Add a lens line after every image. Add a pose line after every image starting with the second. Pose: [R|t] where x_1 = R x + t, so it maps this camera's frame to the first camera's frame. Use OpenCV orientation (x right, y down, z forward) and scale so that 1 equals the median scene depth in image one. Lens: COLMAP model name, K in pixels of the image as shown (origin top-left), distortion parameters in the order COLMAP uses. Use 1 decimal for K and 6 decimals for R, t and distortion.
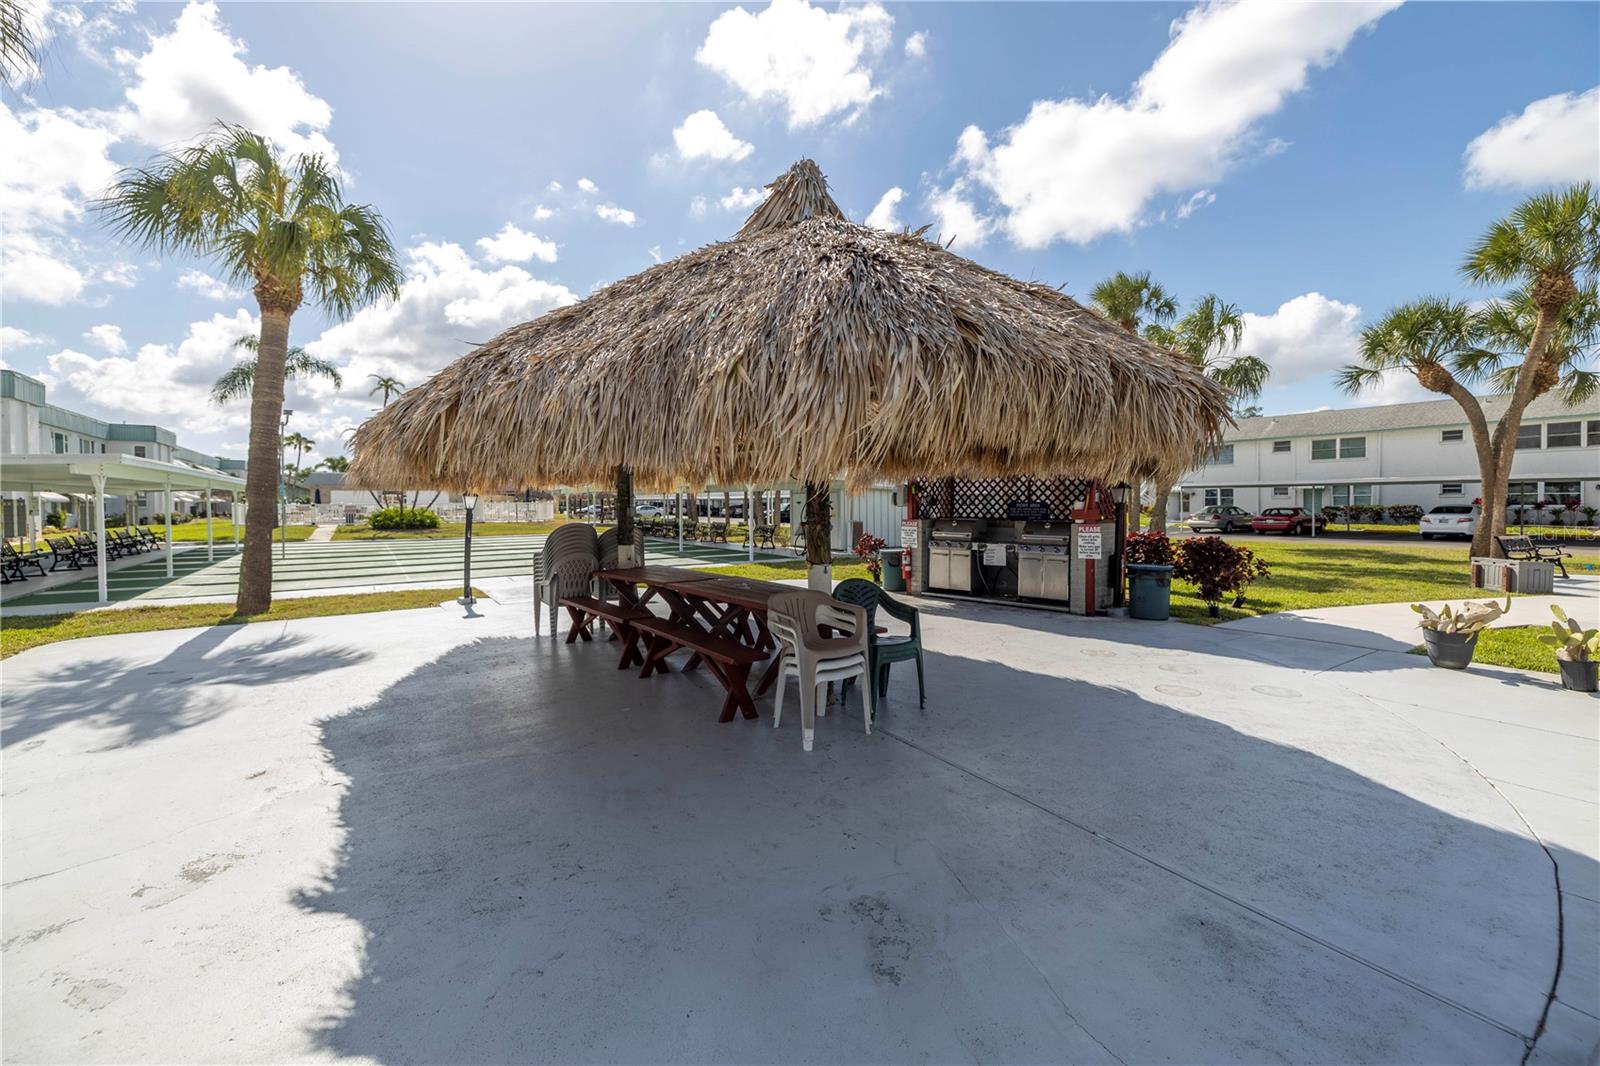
lens RADIAL K [[698.8, 0, 803.1], [0, 698.8, 527.2], [0, 0, 1]] dist [0.020685, 0.000370]
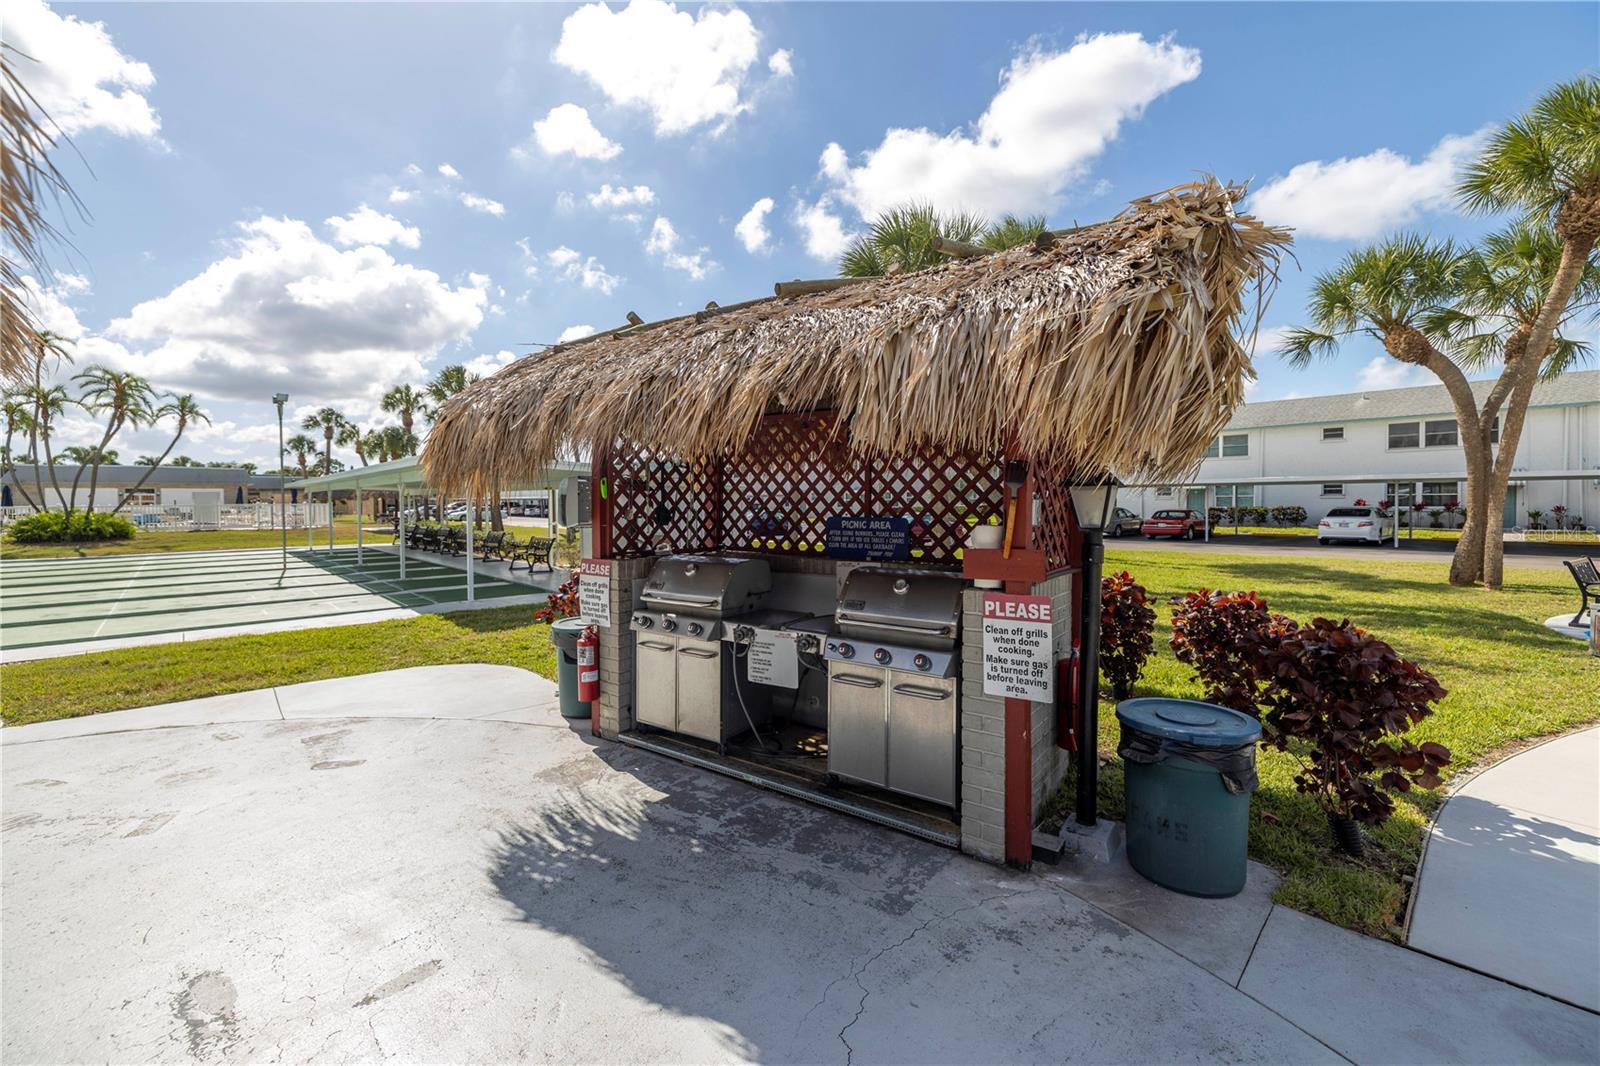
lens RADIAL K [[698.8, 0, 791.1], [0, 698.8, 530.5], [0, 0, 1]] dist [0.020685, 0.000370]
pose [[0.989975, -0.006474, 0.141094, 0.121631], [0.005649, 0.999965, 0.006250, -0.017514], [-0.141129, -0.005390, 0.989977, 0.326016]]
